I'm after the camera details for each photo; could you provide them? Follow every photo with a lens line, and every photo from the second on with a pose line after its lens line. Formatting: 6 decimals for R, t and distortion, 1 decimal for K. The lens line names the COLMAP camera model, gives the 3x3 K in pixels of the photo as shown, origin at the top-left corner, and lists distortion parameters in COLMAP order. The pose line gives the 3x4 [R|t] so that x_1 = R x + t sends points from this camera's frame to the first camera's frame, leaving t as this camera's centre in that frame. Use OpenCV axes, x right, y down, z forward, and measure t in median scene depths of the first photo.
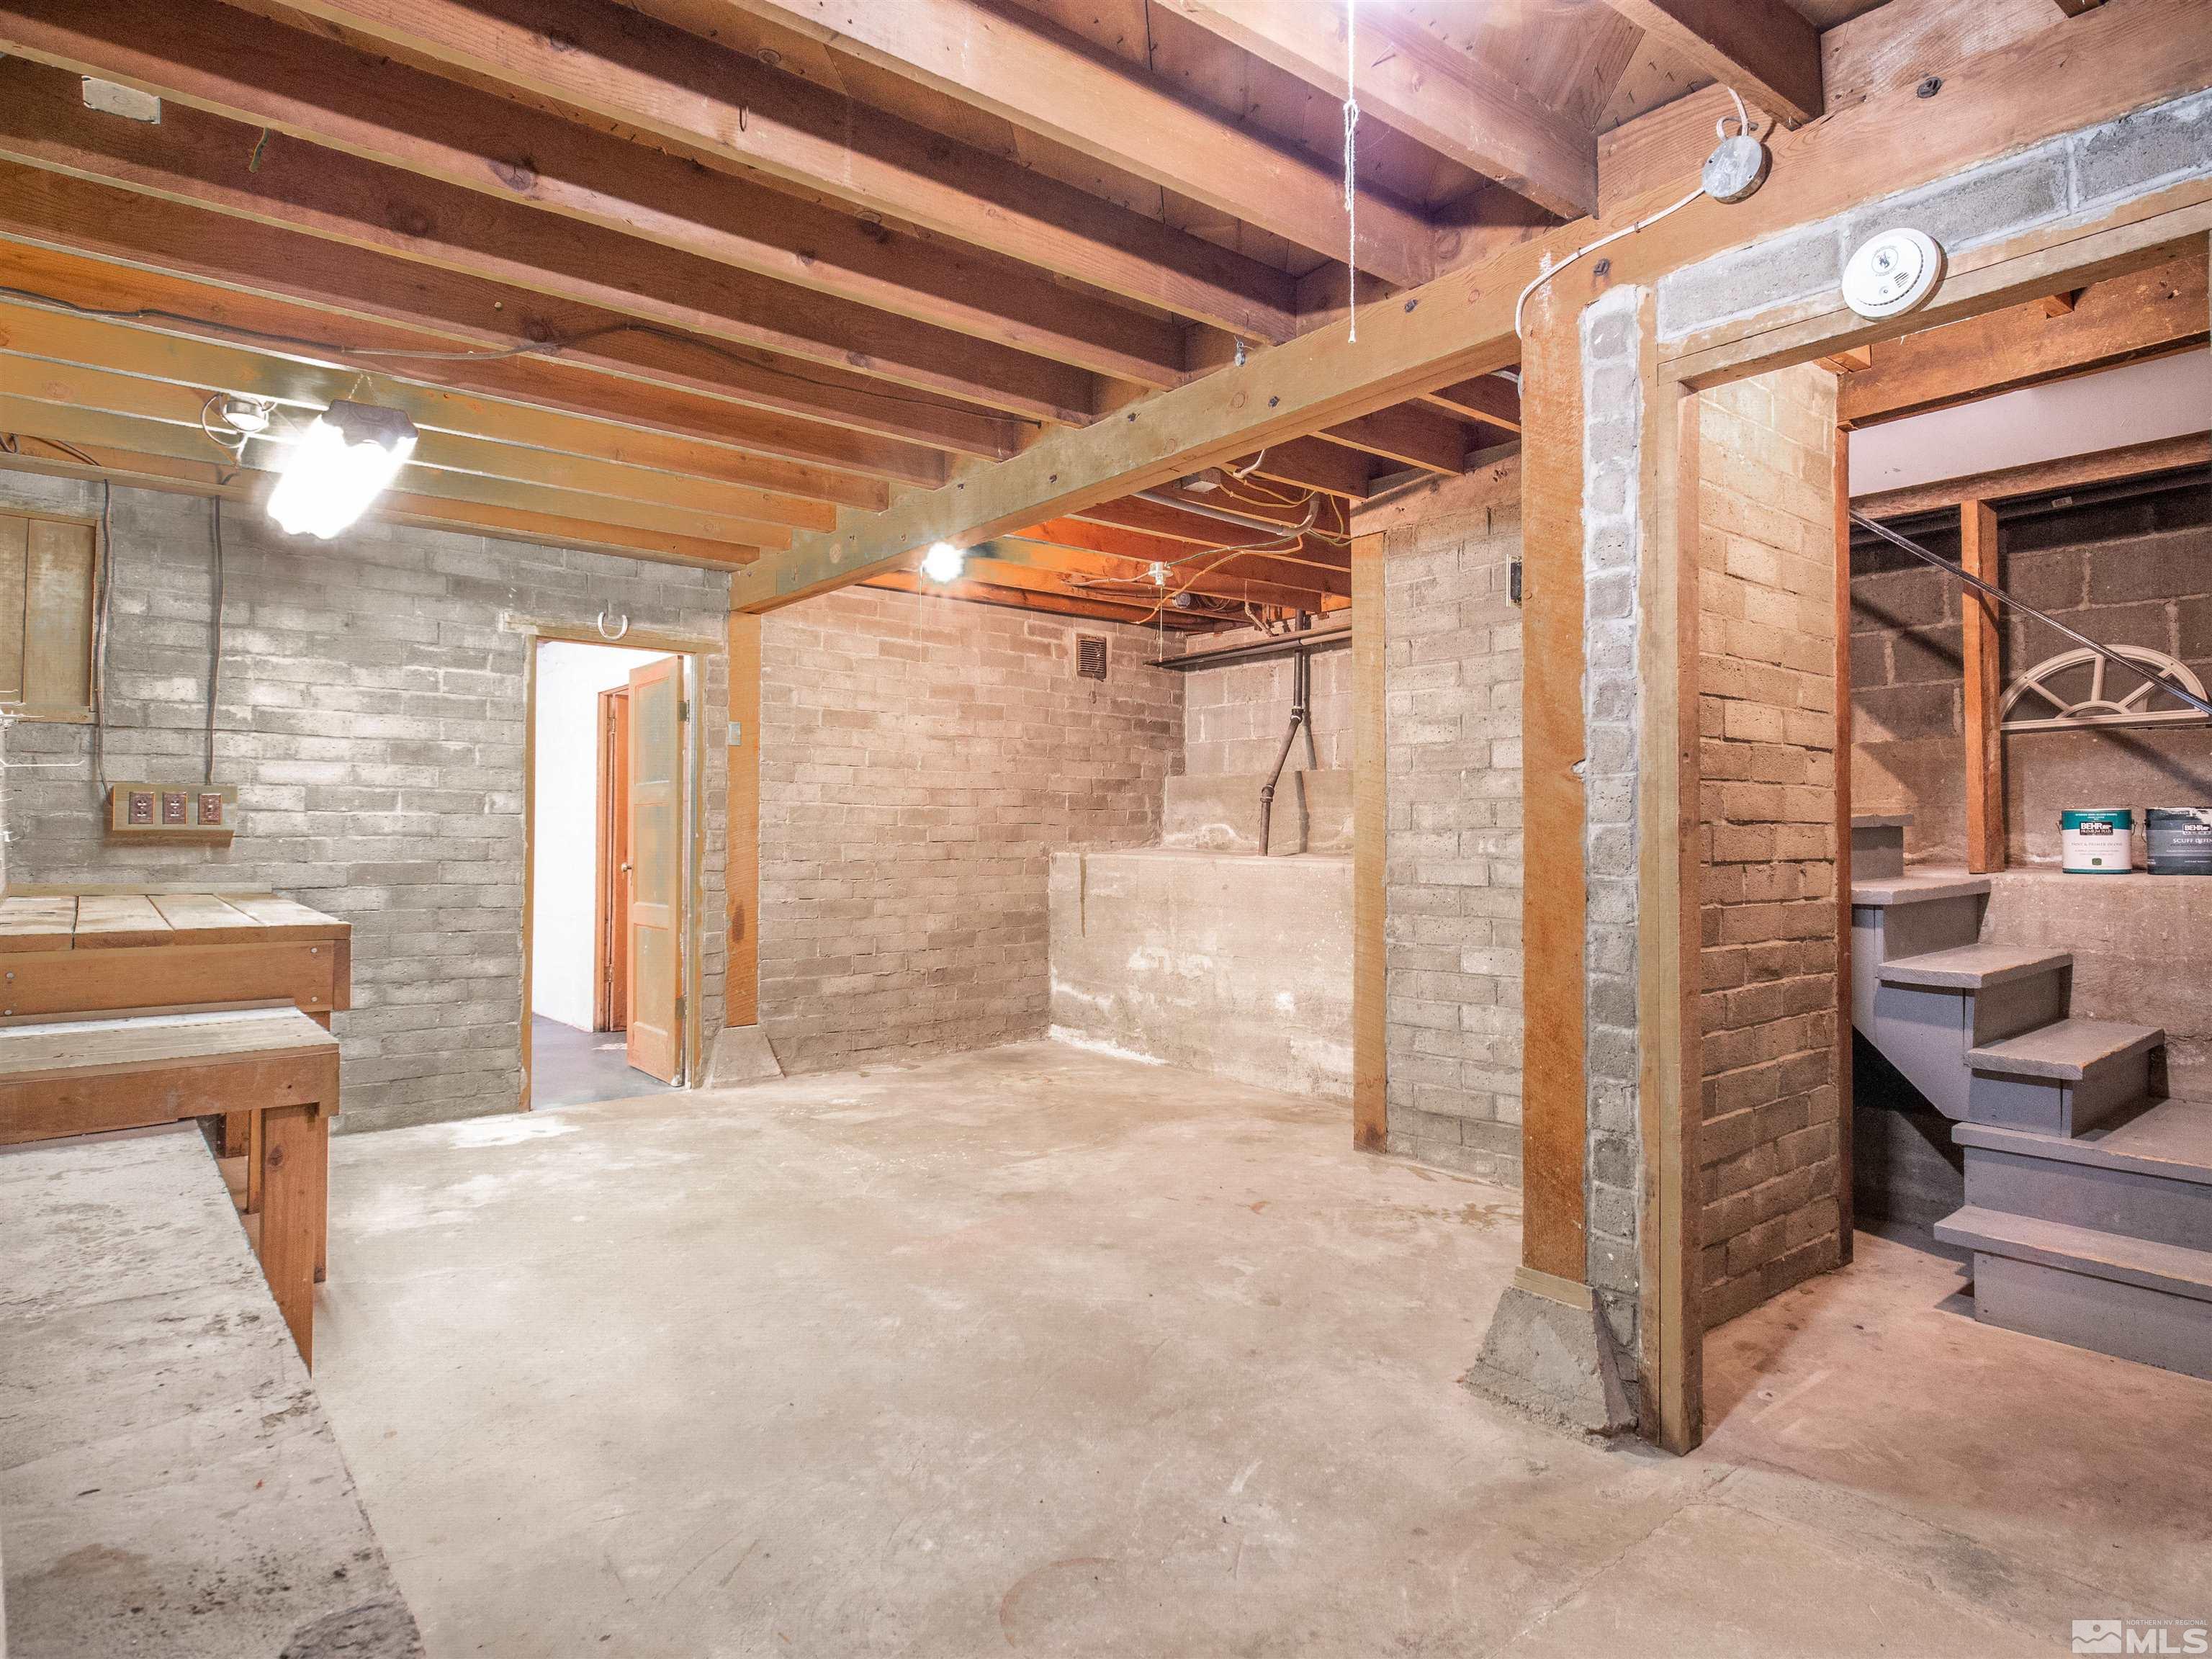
lens RADIAL K [[1229.3, 0, 1088.8], [0, 1229.3, 821.7], [0, 0, 1]] dist [-0.002073, -0.001674]
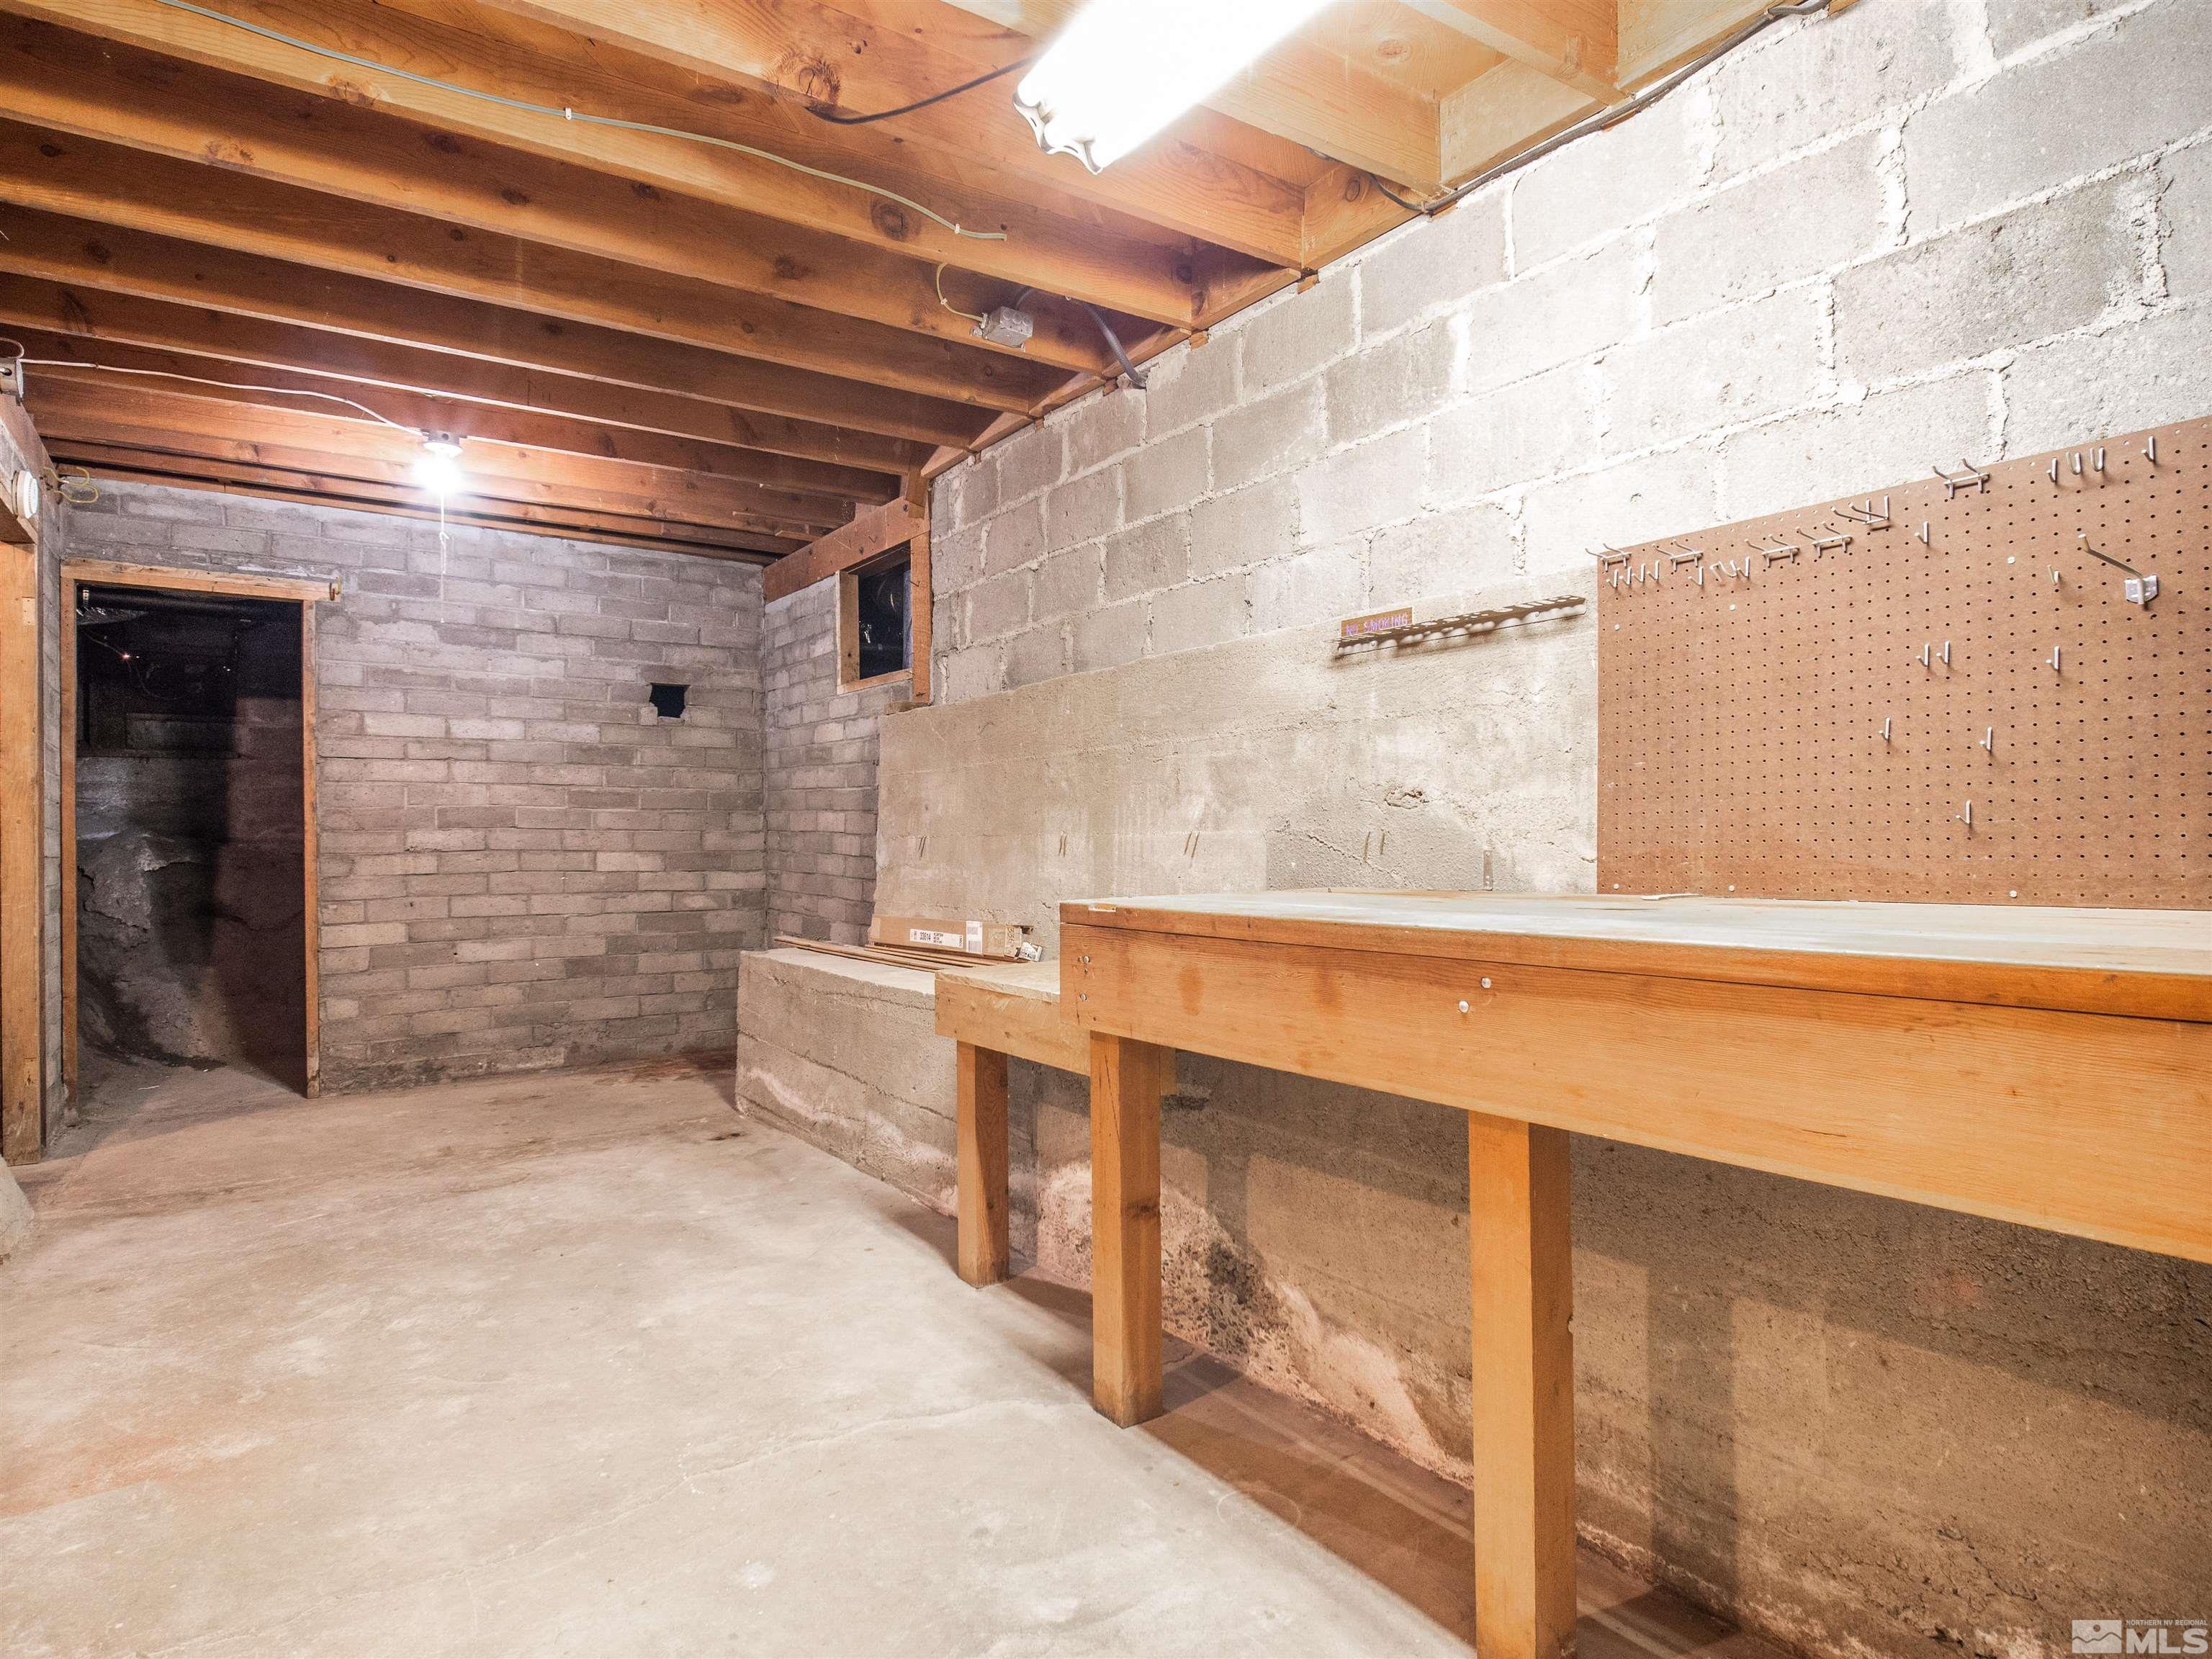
lens RADIAL K [[1229.3, 0, 1088.8], [0, 1229.3, 821.7], [0, 0, 1]] dist [-0.002073, -0.001674]
pose [[-0.996505, 0.009447, 0.083001, -0.649771], [0.007938, 0.999797, -0.018499, 0.051142], [-0.083159, -0.017776, -0.996378, 1.628688]]
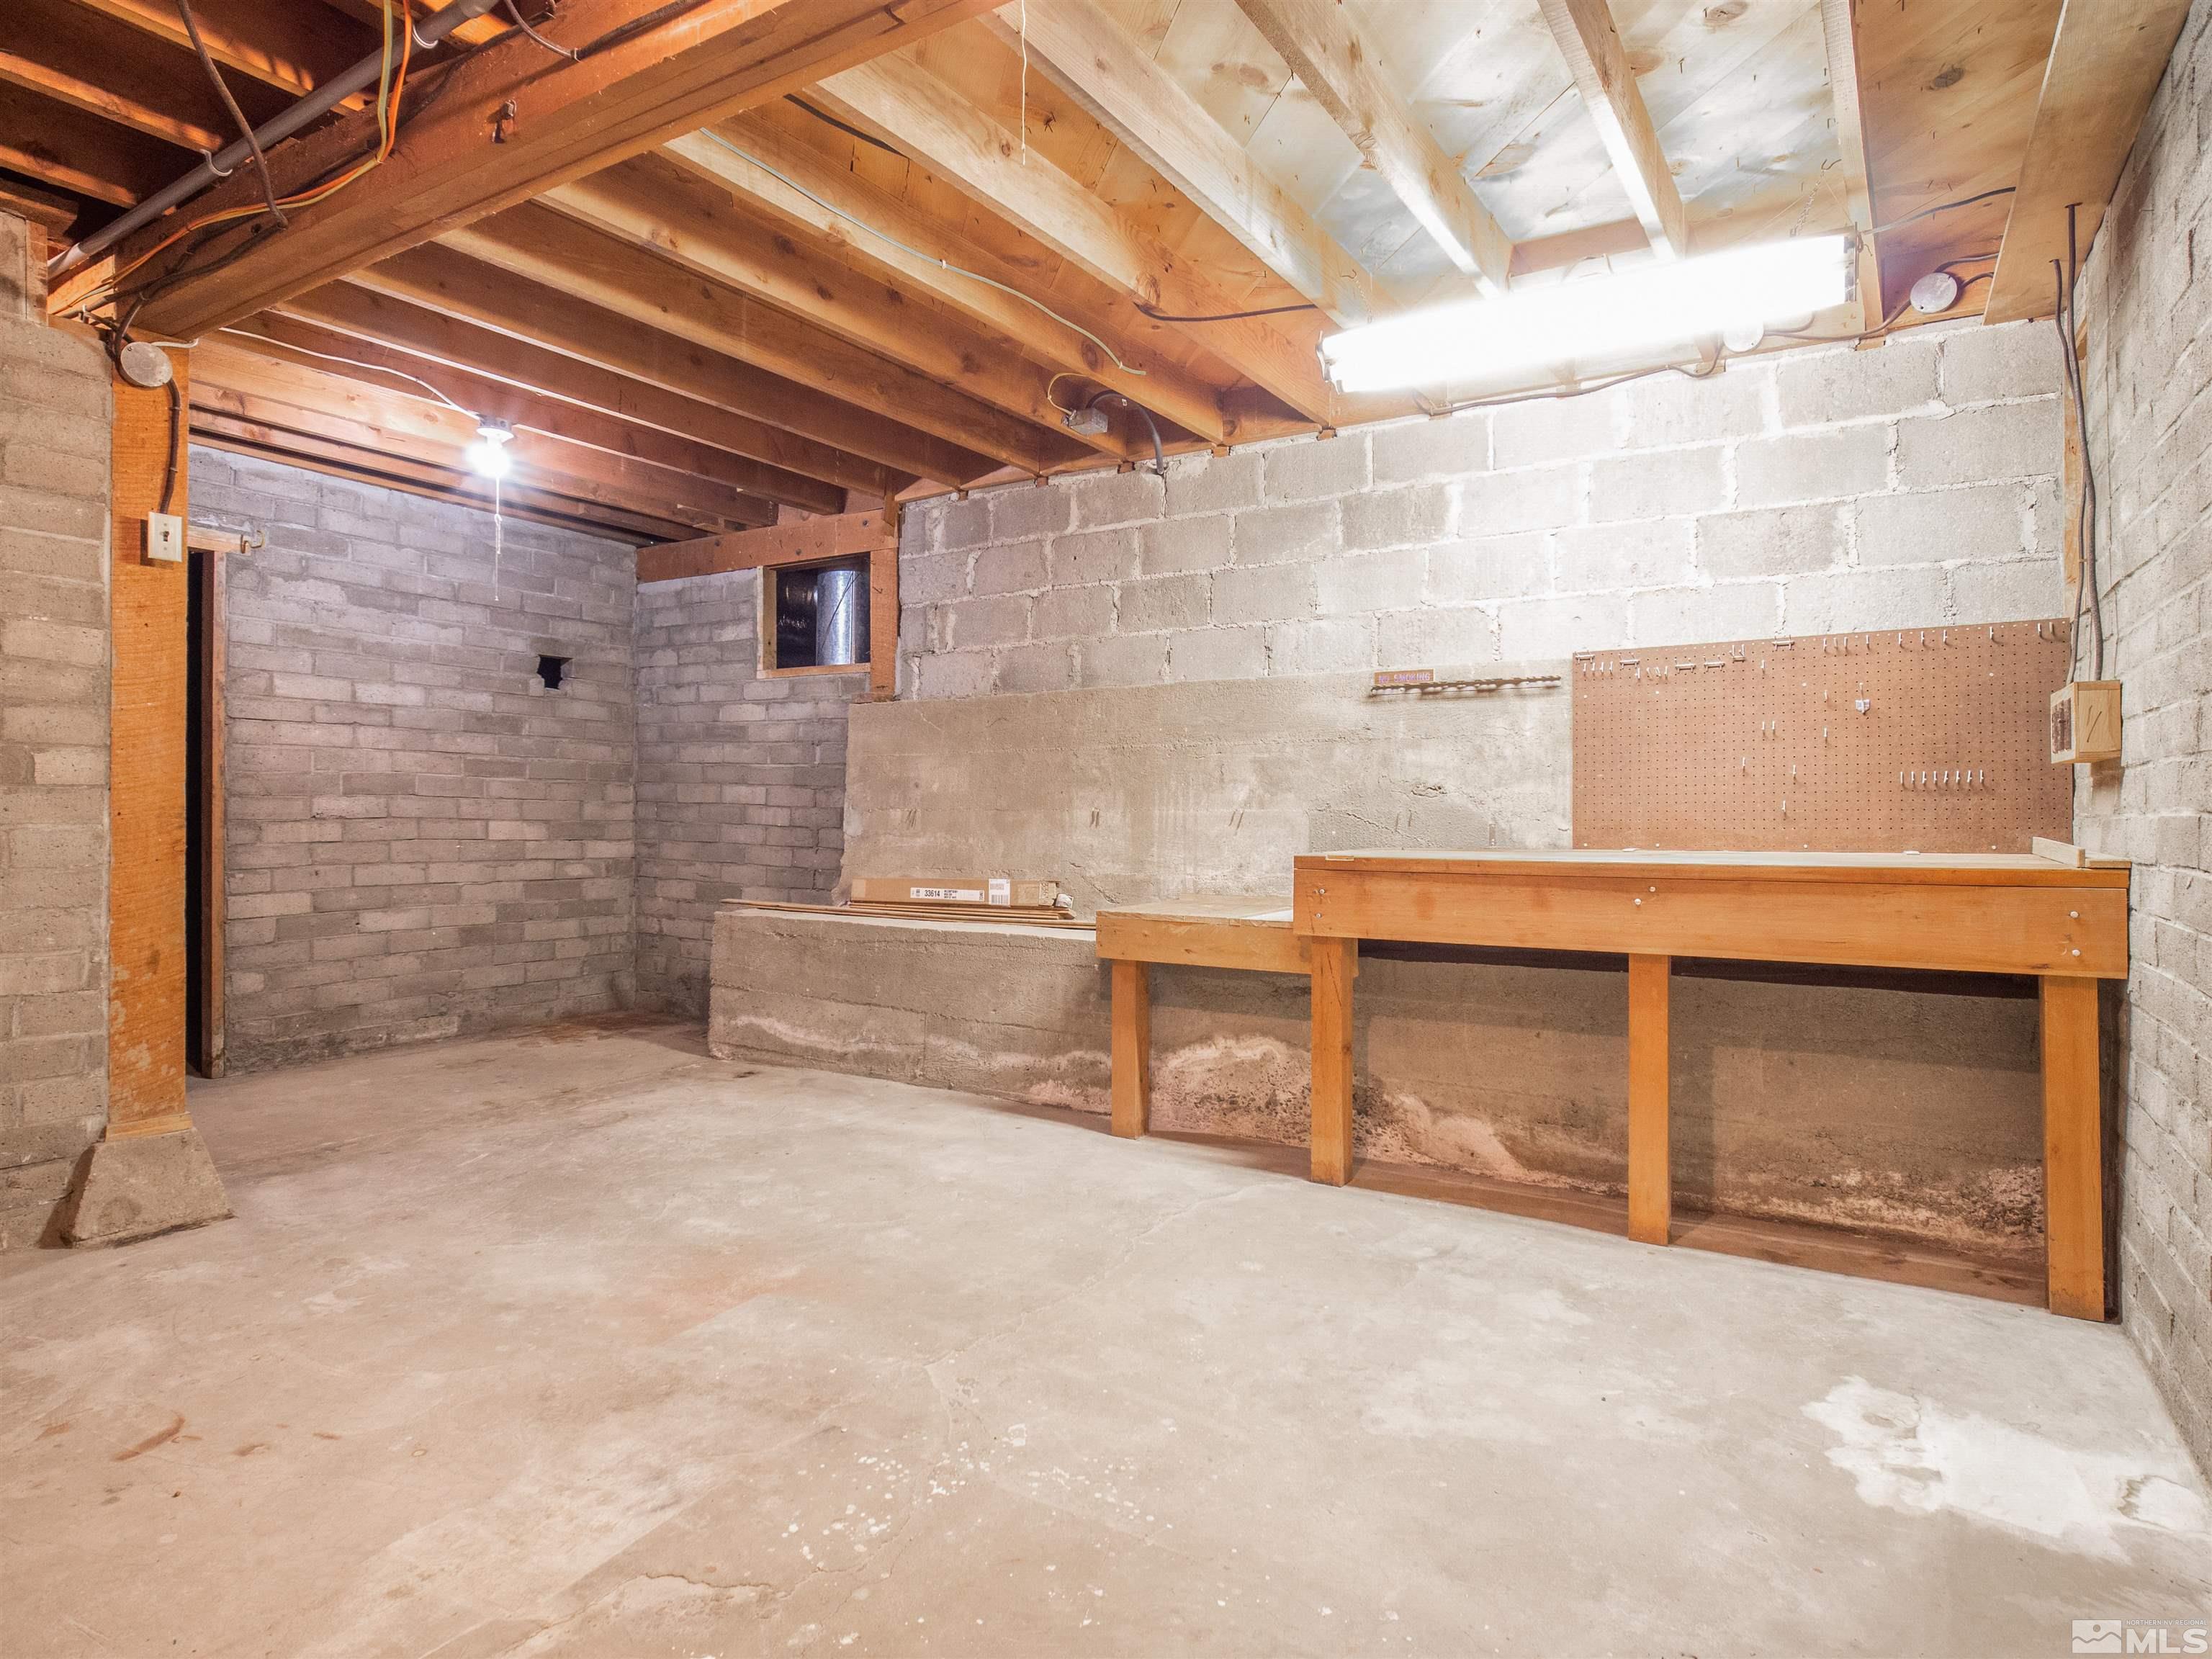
lens RADIAL K [[1245.6, 0, 1103.5], [0, 1245.6, 793.1], [0, 0, 1]] dist [0.000811, -0.000772]
pose [[-0.946232, -0.008195, -0.323386, -0.083832], [-0.001719, 0.999792, -0.020304, 0.051680], [0.323485, -0.018657, -0.946049, 1.902152]]
